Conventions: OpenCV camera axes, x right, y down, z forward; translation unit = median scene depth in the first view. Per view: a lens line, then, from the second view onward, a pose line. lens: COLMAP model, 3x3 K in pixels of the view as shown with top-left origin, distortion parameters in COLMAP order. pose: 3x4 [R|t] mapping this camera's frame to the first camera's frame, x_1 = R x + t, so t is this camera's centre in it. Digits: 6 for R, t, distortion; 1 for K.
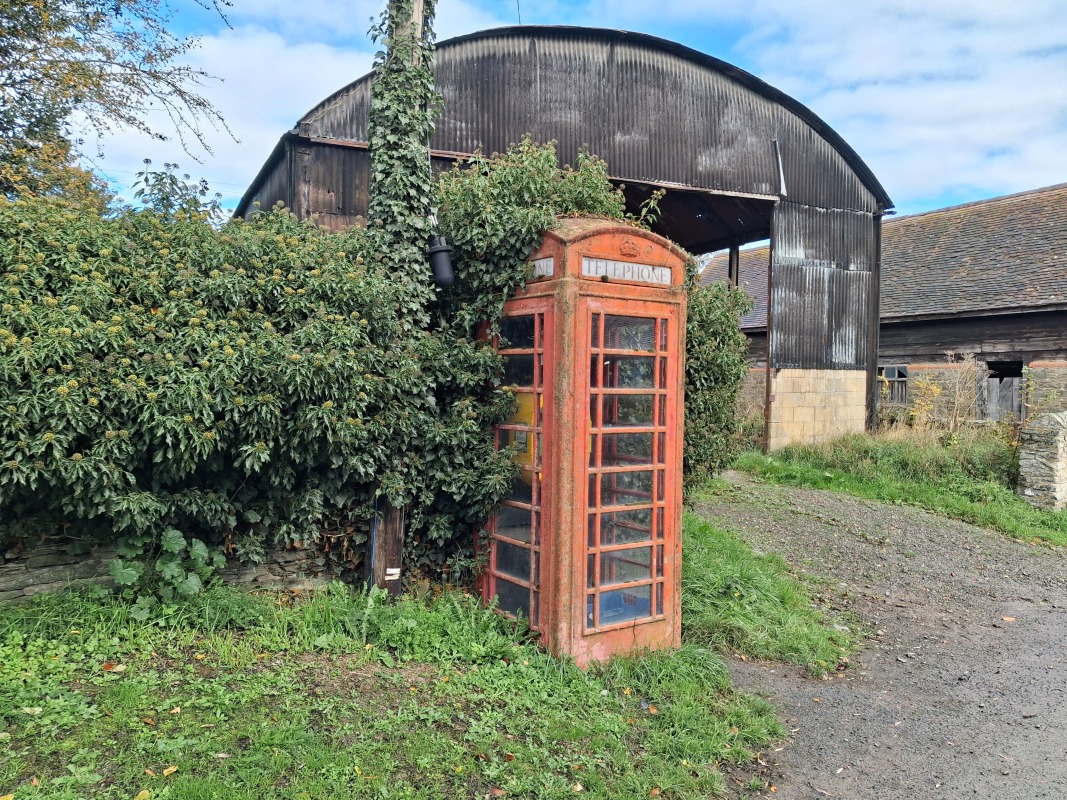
lens RADIAL K [[849.3, 0, 536.9], [0, 849.3, 389.2], [0, 0, 1]] dist [0.123473, -0.364888]
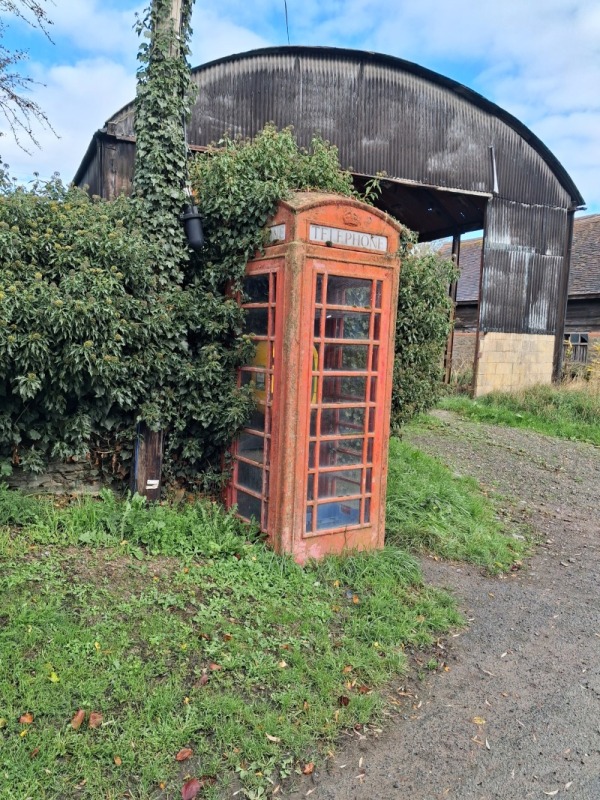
lens RADIAL K [[624.2, 0, 300.0], [0, 624.2, 400.0], [0, 0, 1]] dist [0.033502, -0.067658]
pose [[0.999308, 0.028213, -0.024243, 0.064550], [-0.026132, 0.996267, 0.082278, 0.014471], [0.026473, -0.081588, 0.996315, 0.115181]]
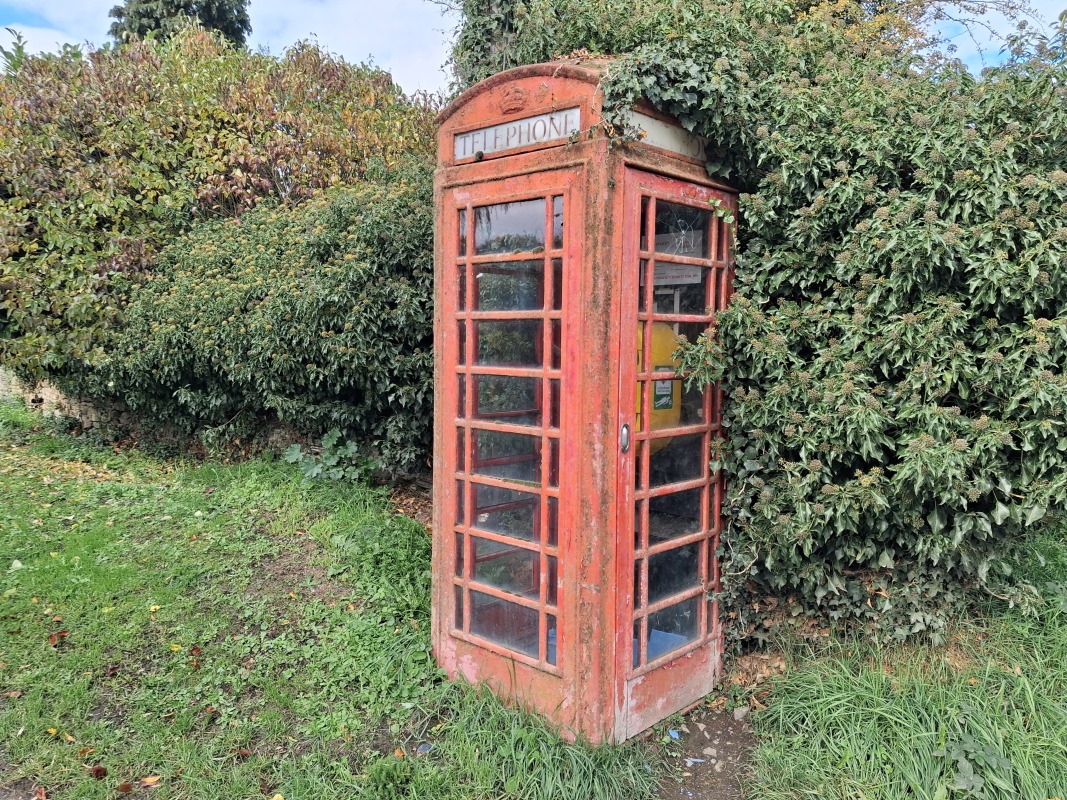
lens RADIAL K [[832.5, 0, 541.0], [0, 832.5, 384.5], [0, 0, 1]] dist [0.033502, -0.067658]
pose [[0.243275, 0.044873, -0.968919, 0.747760], [-0.015046, 0.998984, 0.042488, 0.029120], [0.969841, 0.004243, 0.243703, 0.851838]]
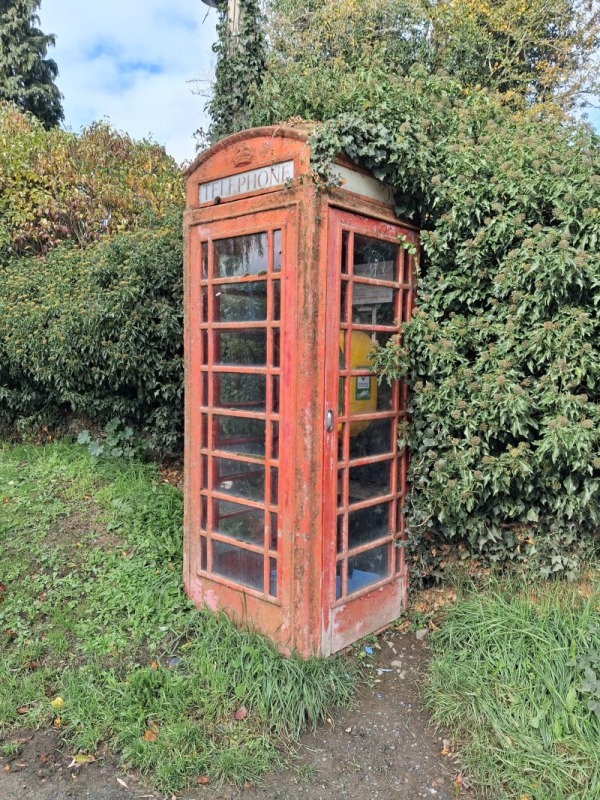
lens RADIAL K [[624.2, 0, 300.0], [0, 624.2, 400.0], [0, 0, 1]] dist [0.033502, -0.067658]
pose [[0.252403, 0.056904, -0.965948, 0.731967], [-0.016390, 0.998378, 0.054531, 0.042844], [0.967483, 0.002068, 0.252926, 0.885560]]
